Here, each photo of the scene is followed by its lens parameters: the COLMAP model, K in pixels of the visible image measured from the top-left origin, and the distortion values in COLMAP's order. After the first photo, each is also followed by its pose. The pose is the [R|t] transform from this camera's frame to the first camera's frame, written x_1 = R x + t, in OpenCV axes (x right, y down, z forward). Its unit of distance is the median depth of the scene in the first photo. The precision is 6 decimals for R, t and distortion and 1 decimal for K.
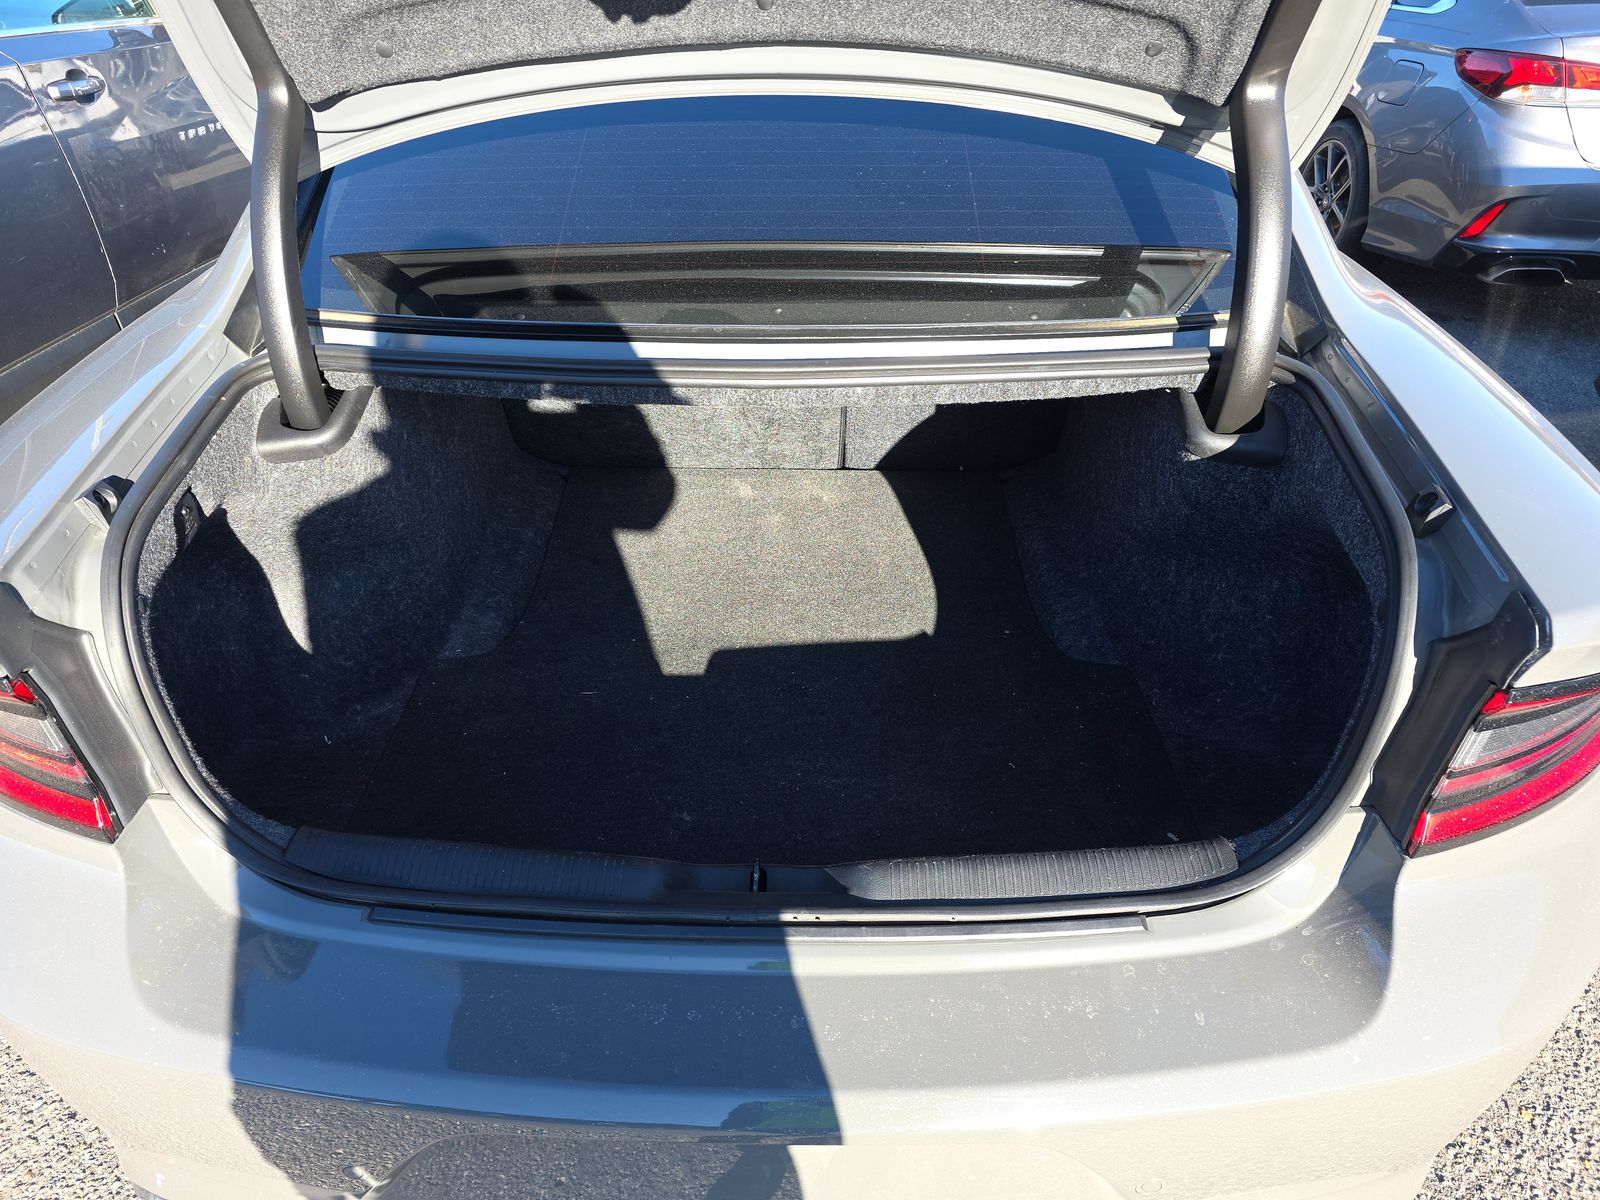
lens RADIAL K [[1075.3, 0, 806.7], [0, 1075.3, 605.2], [0, 0, 1]] dist [0.031785, -0.019548]
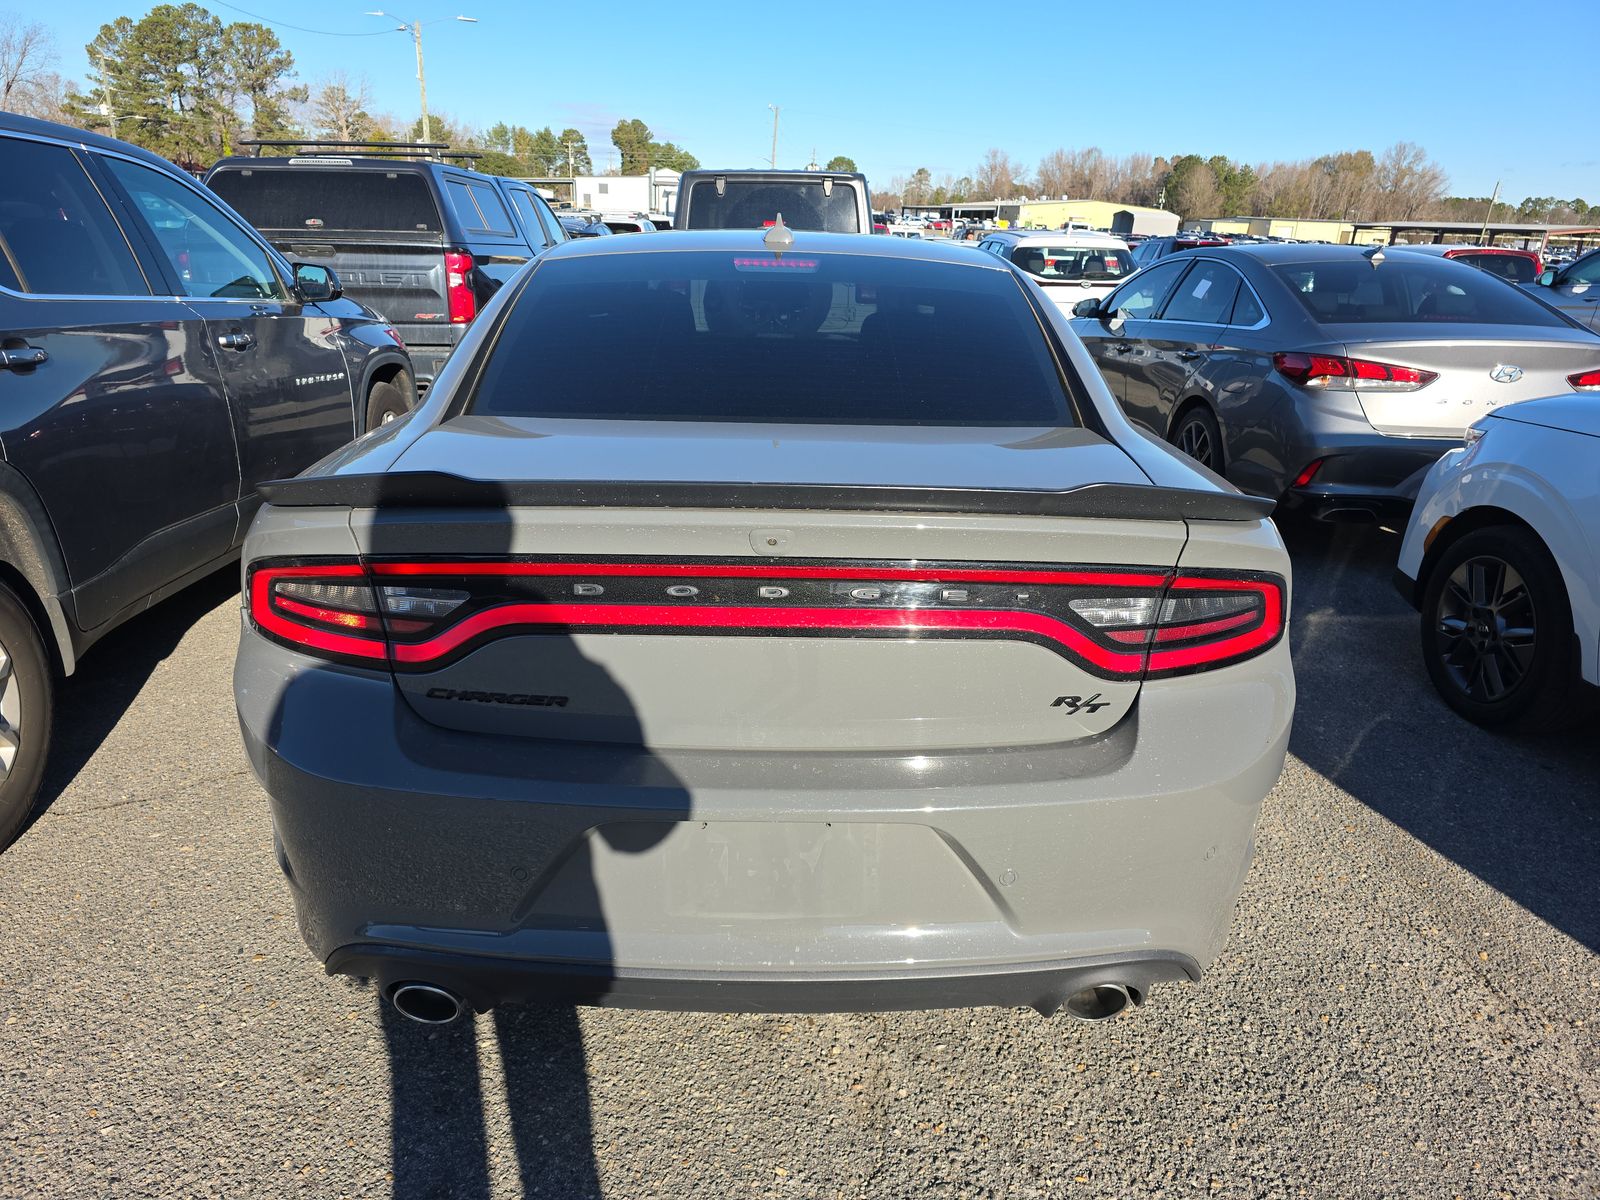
lens RADIAL K [[1075.3, 0, 797.8], [0, 1075.3, 594.8], [0, 0, 1]] dist [0.031785, -0.019548]
pose [[0.999287, 0.014966, 0.034650, -0.017261], [-0.005029, 0.962636, -0.270752, 0.135141], [-0.037408, 0.270385, 0.962025, -0.165401]]
